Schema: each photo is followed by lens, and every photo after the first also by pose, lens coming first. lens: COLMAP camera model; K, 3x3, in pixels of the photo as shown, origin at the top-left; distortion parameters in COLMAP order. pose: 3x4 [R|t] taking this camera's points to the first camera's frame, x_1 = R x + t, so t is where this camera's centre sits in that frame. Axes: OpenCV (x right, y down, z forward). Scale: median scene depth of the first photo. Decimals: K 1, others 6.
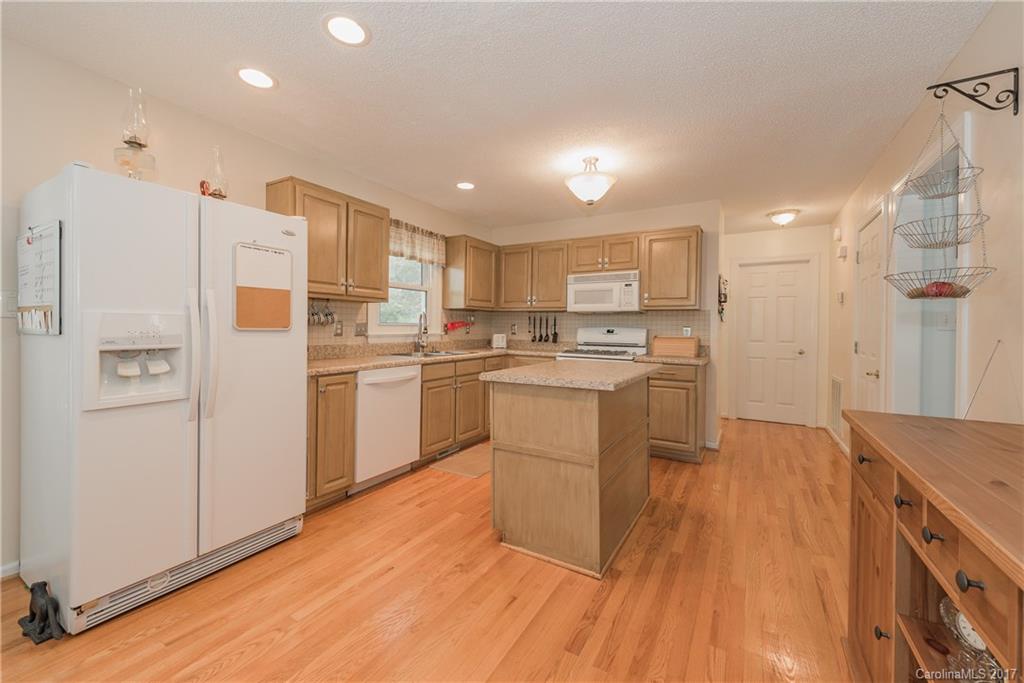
lens RADIAL K [[409.4, 0, 516.3], [0, 409.4, 329.8], [0, 0, 1]] dist [0.009994, -0.000408]
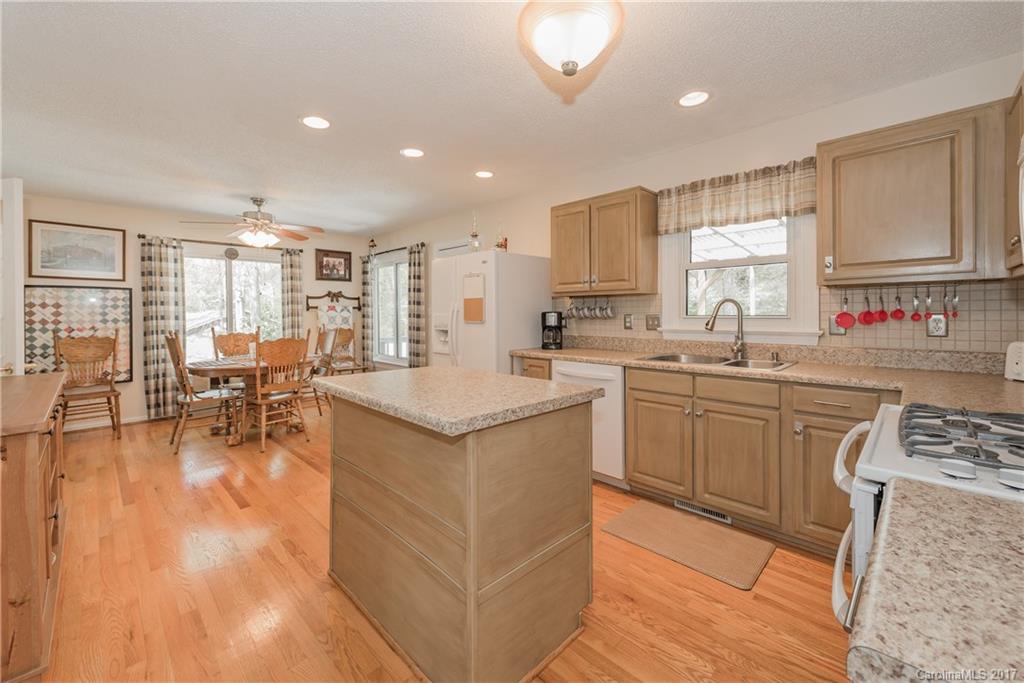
lens RADIAL K [[409.4, 0, 508.8], [0, 409.4, 315.6], [0, 0, 1]] dist [0.009994, -0.000408]
pose [[-0.251901, -0.000831, -0.967753, 0.508149], [-0.001921, 0.999998, -0.000358, -0.014263], [0.967751, 0.001769, -0.251902, 0.795779]]
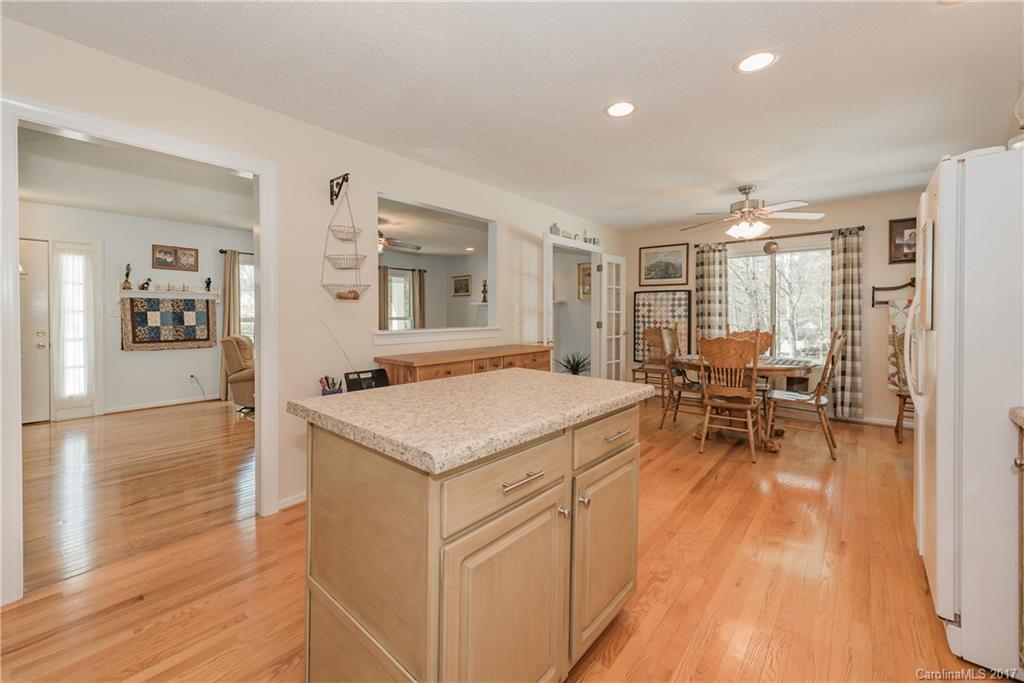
lens RADIAL K [[409.4, 0, 508.2], [0, 409.4, 316.5], [0, 0, 1]] dist [0.009994, -0.000408]
pose [[-0.982914, -0.011727, 0.183689, 0.020695], [-0.008898, 0.999829, 0.016223, -0.015679], [-0.183848, 0.014311, -0.982850, 0.975740]]
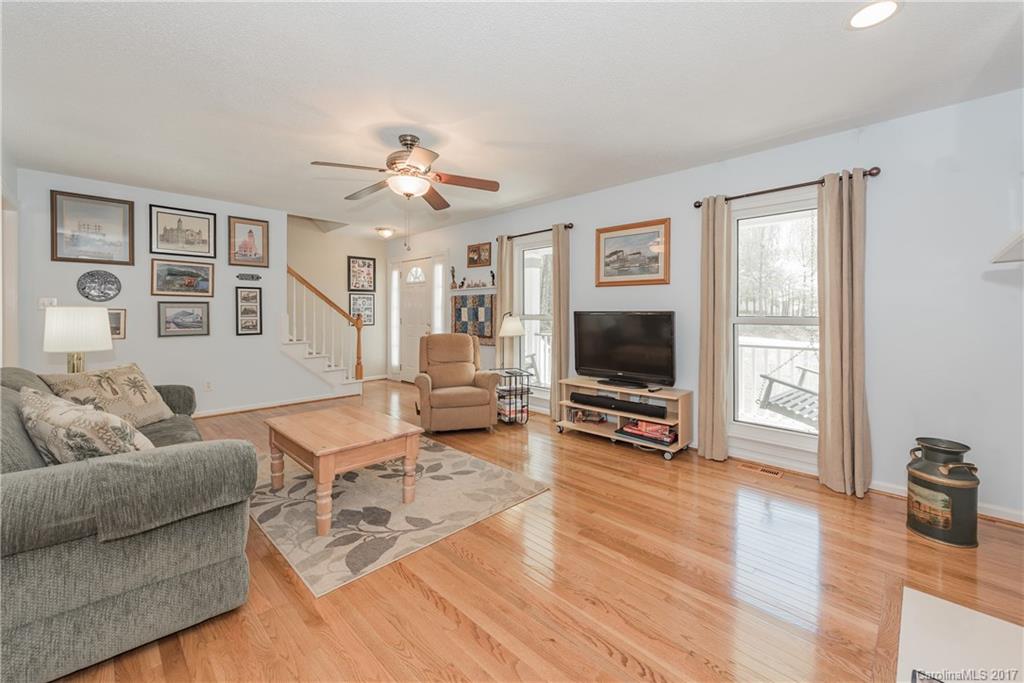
lens RADIAL K [[409.4, 0, 518.4], [0, 409.4, 314.7], [0, 0, 1]] dist [0.009994, -0.000408]
pose [[0.243990, -0.015902, 0.969647, 0.045090], [0.007029, 0.999868, 0.014629, 0.004818], [-0.969752, 0.003247, 0.244070, -0.624448]]
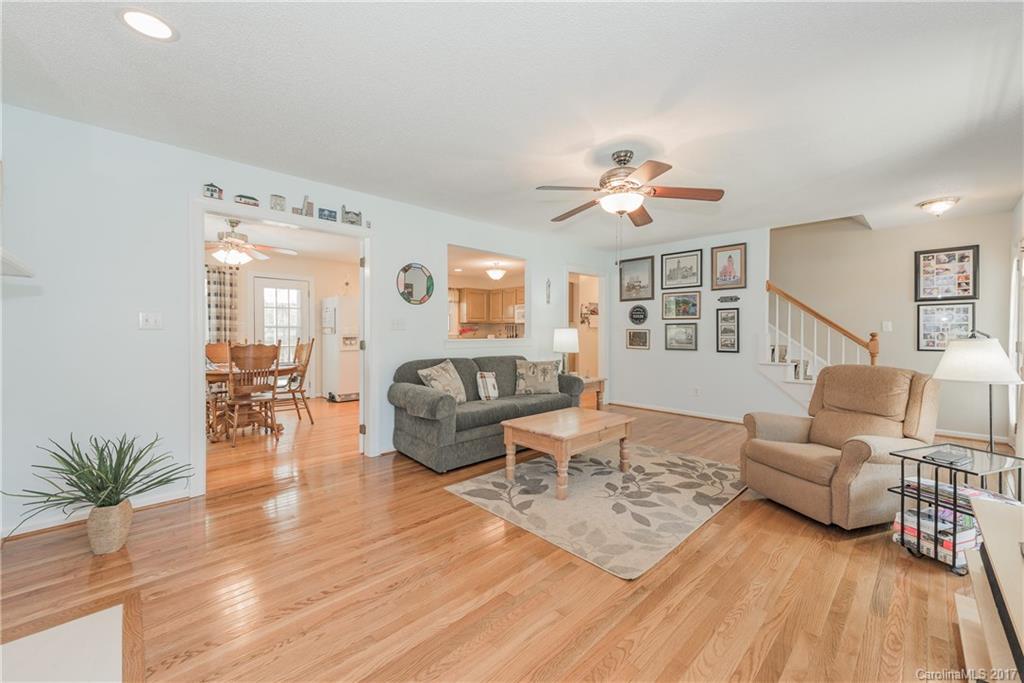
lens RADIAL K [[409.4, 0, 514.3], [0, 409.4, 334.5], [0, 0, 1]] dist [0.009994, -0.000408]
pose [[0.959238, -0.007345, -0.282503, 0.751203], [0.006728, 0.999972, -0.003153, 0.018928], [0.282519, 0.001124, 0.959261, -1.016305]]
